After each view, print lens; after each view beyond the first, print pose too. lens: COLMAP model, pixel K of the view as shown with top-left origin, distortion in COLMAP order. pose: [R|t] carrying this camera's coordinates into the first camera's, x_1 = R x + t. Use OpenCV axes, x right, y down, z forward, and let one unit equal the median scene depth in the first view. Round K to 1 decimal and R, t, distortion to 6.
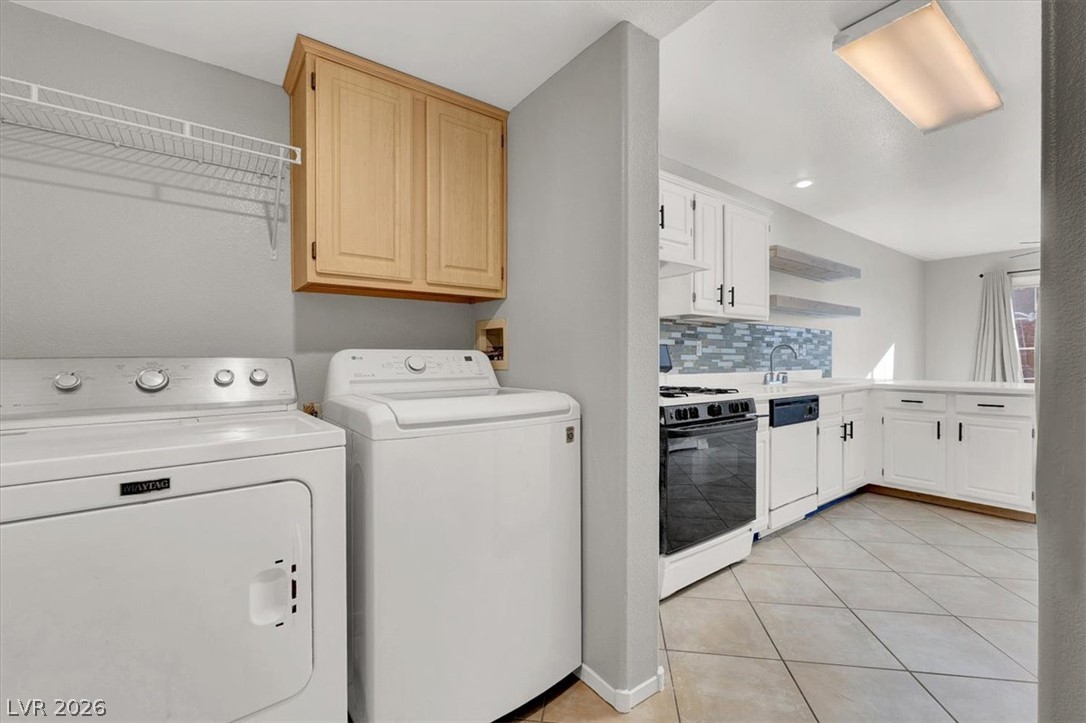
lens RADIAL K [[461.2, 0, 538.4], [0, 461.2, 361.2], [0, 0, 1]] dist [0.000094, 0.000384]
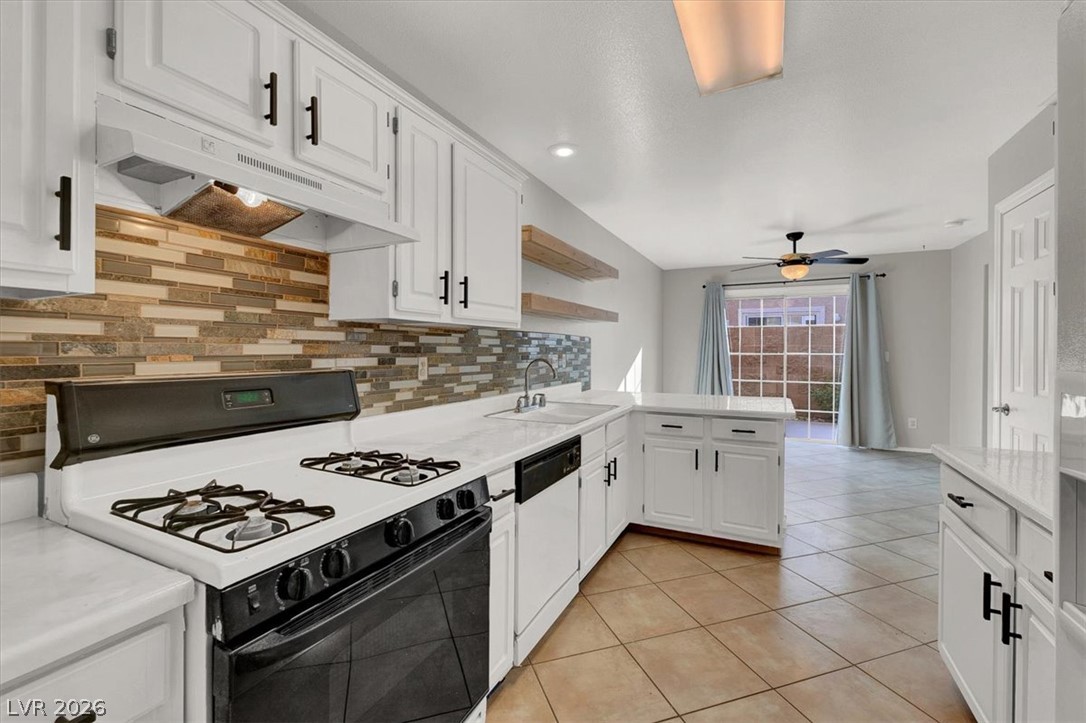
lens RADIAL K [[461.2, 0, 541.0], [0, 461.2, 346.9], [0, 0, 1]] dist [0.000094, 0.000384]
pose [[0.889673, 0.007657, 0.456535, 0.200216], [-0.003716, 0.999948, -0.009529, -0.052988], [-0.456584, 0.006782, 0.889655, 0.348976]]
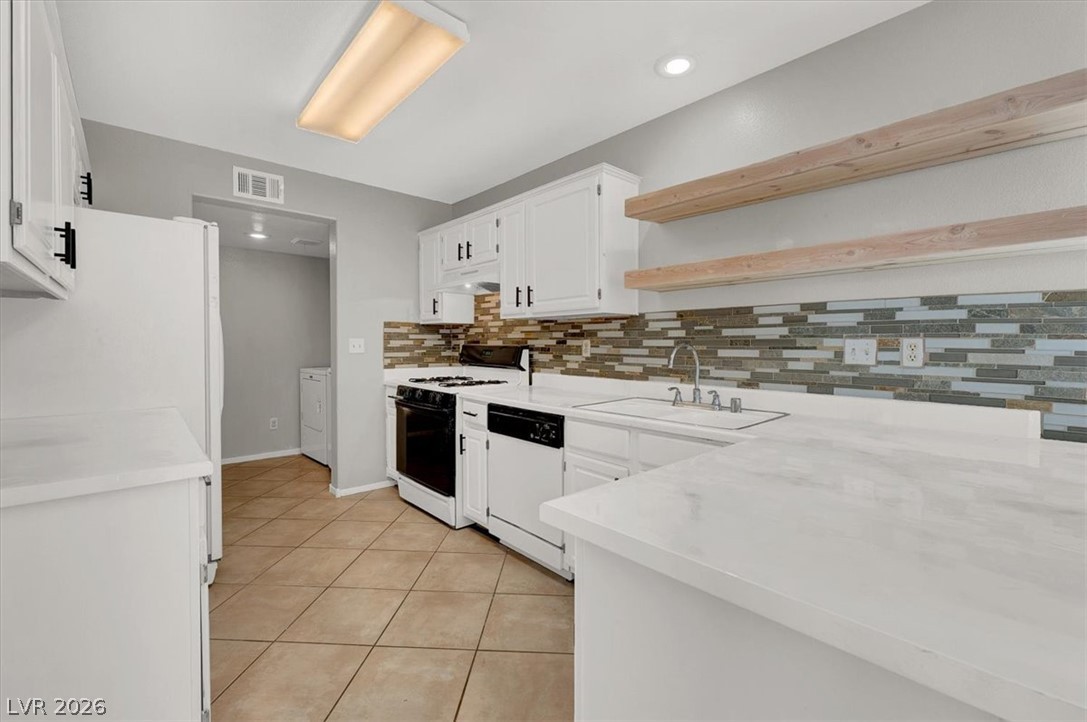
lens RADIAL K [[461.7, 0, 548.8], [0, 461.7, 351.0], [0, 0, 1]] dist [0.000094, 0.000384]
pose [[0.092525, 0.018933, -0.995530, 1.229765], [-0.007864, 0.999802, 0.018283, -0.038487], [0.995679, 0.006137, 0.092655, 0.845165]]
